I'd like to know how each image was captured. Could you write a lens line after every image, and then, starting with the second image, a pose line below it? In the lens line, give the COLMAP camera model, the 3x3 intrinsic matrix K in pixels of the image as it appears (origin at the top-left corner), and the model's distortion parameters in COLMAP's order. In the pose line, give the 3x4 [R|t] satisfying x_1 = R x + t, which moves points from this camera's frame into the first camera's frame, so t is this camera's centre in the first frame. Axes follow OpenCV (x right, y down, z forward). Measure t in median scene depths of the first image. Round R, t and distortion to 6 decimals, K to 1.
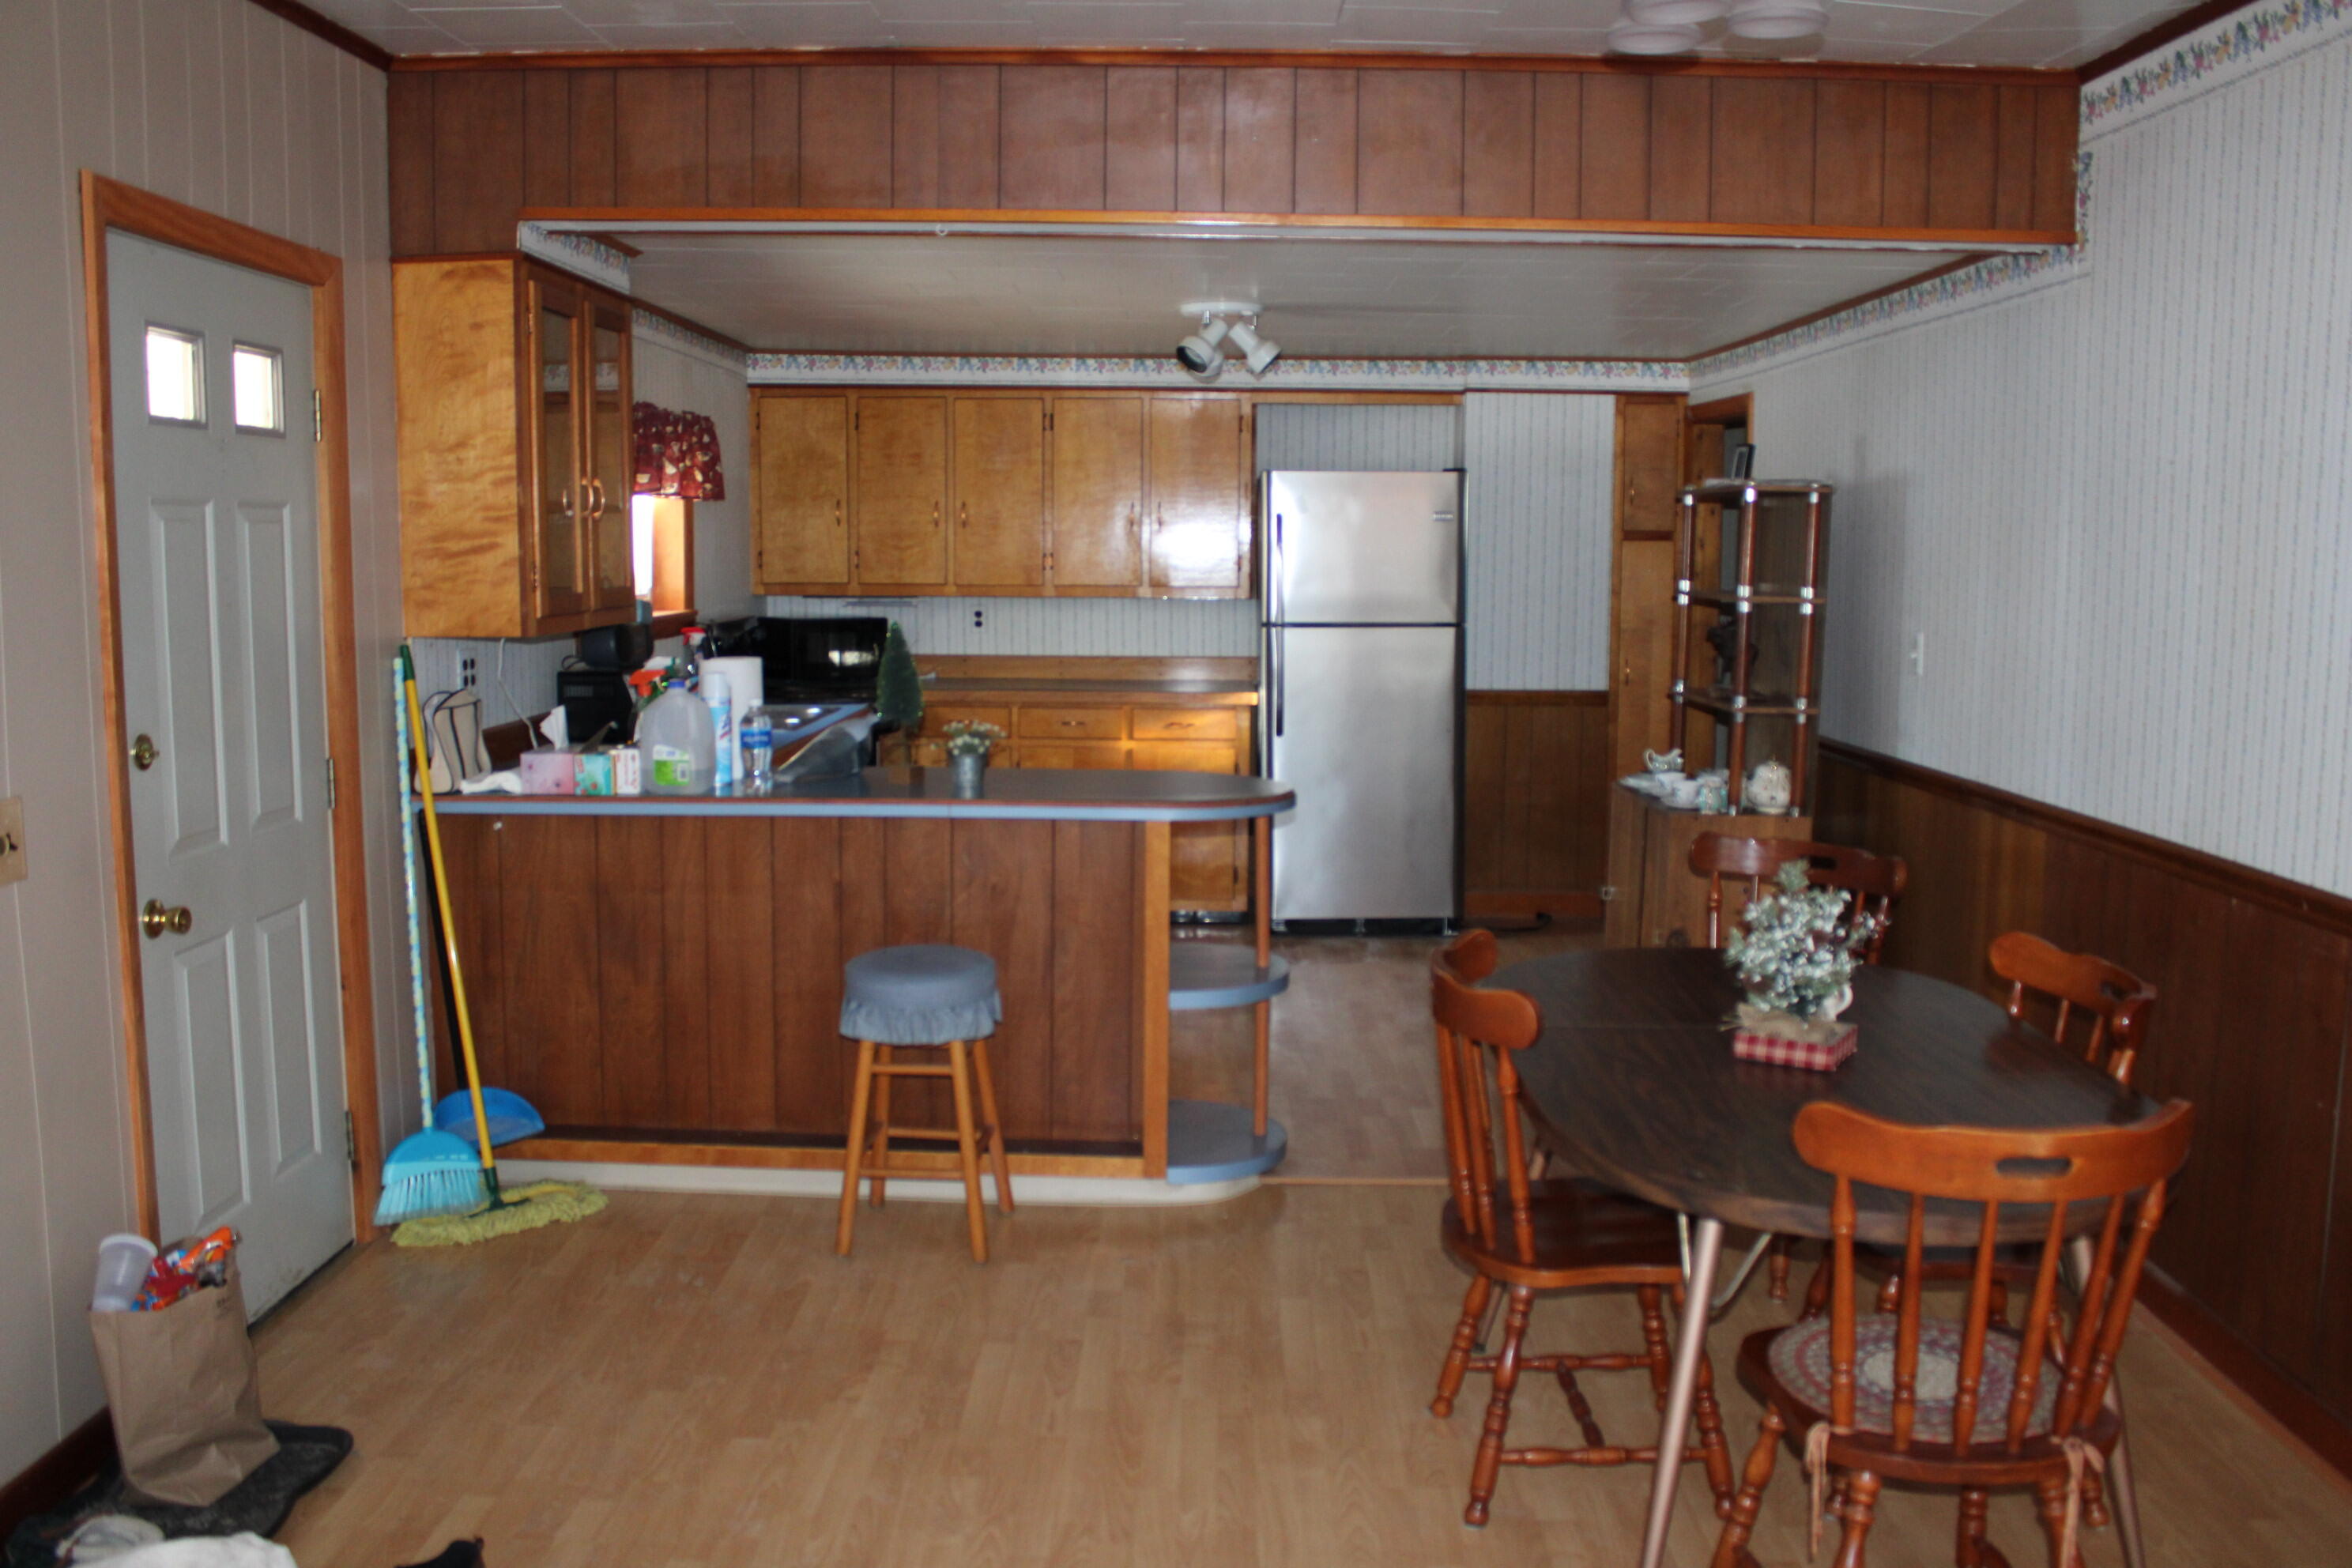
lens RADIAL K [[2009.4, 0, 1176.0], [0, 2009.4, 784.0], [0, 0, 1]] dist [-0.166188, 0.167162]
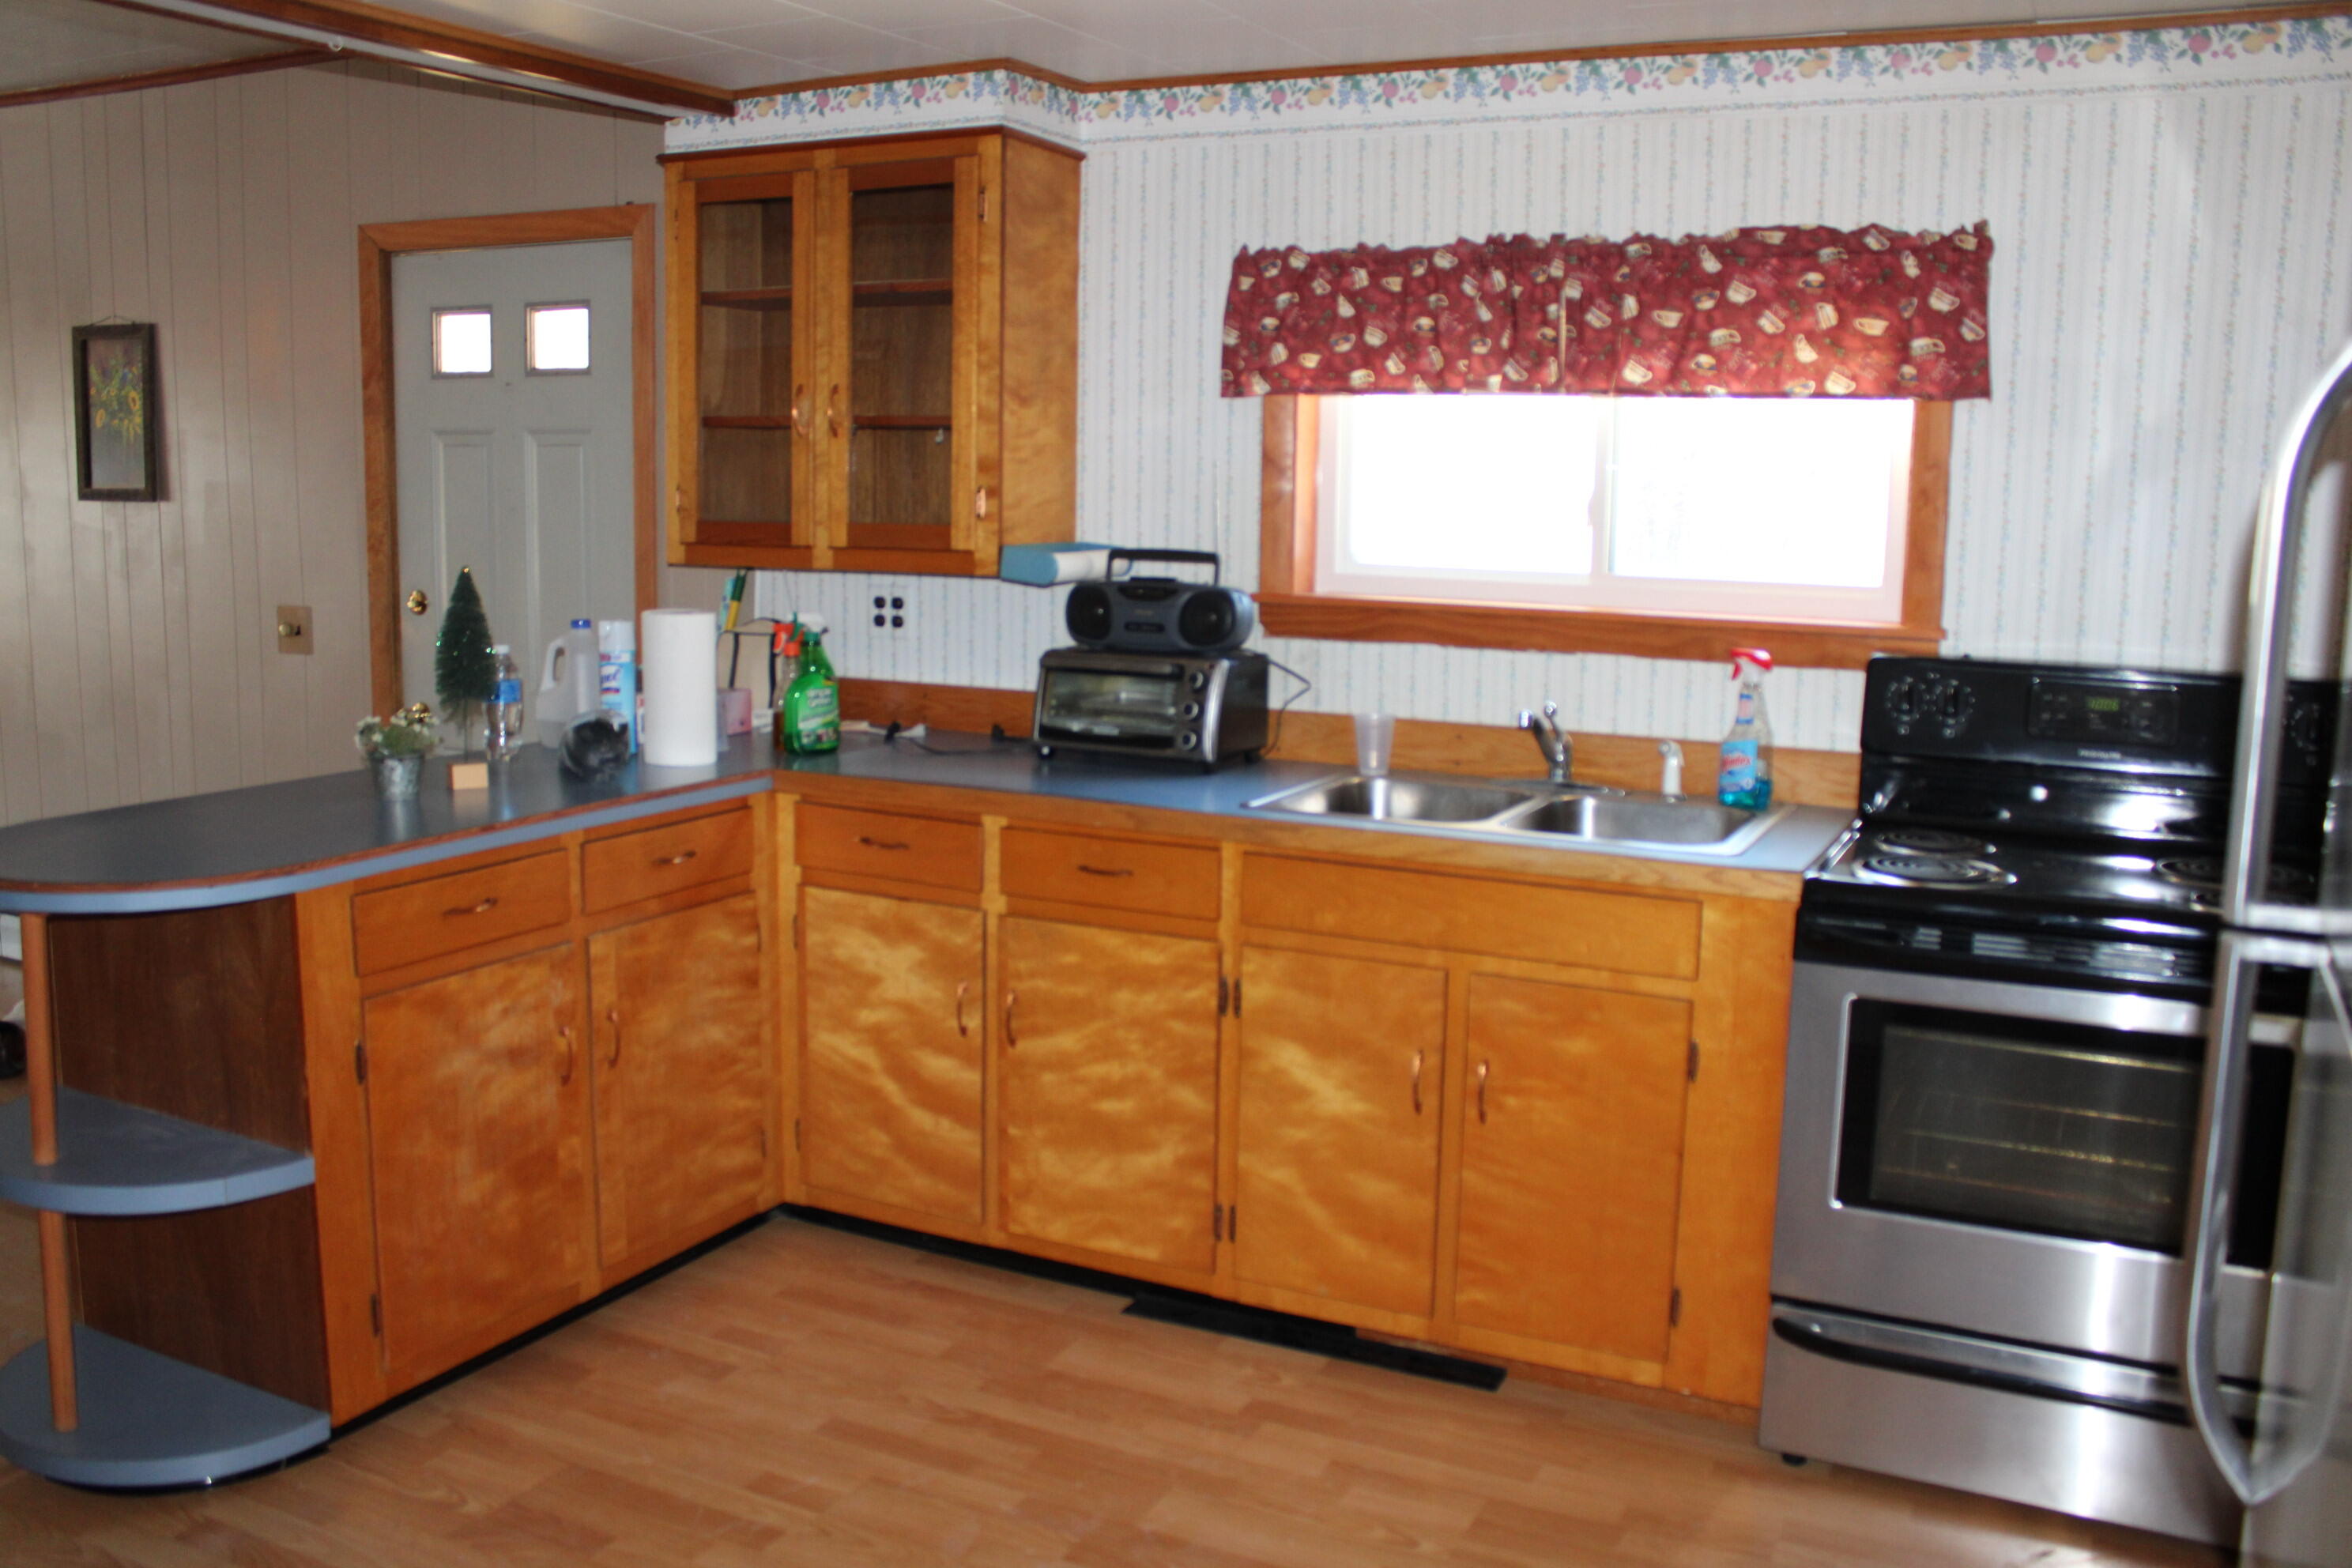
lens RADIAL K [[2009.4, 0, 1176.0], [0, 2009.4, 784.0], [0, 0, 1]] dist [-0.166188, 0.167162]
pose [[-0.426231, 0.125636, -0.895847, 0.512229], [-0.128707, 0.971812, 0.197526, -0.223736], [0.895411, 0.199493, -0.398046, 1.893011]]
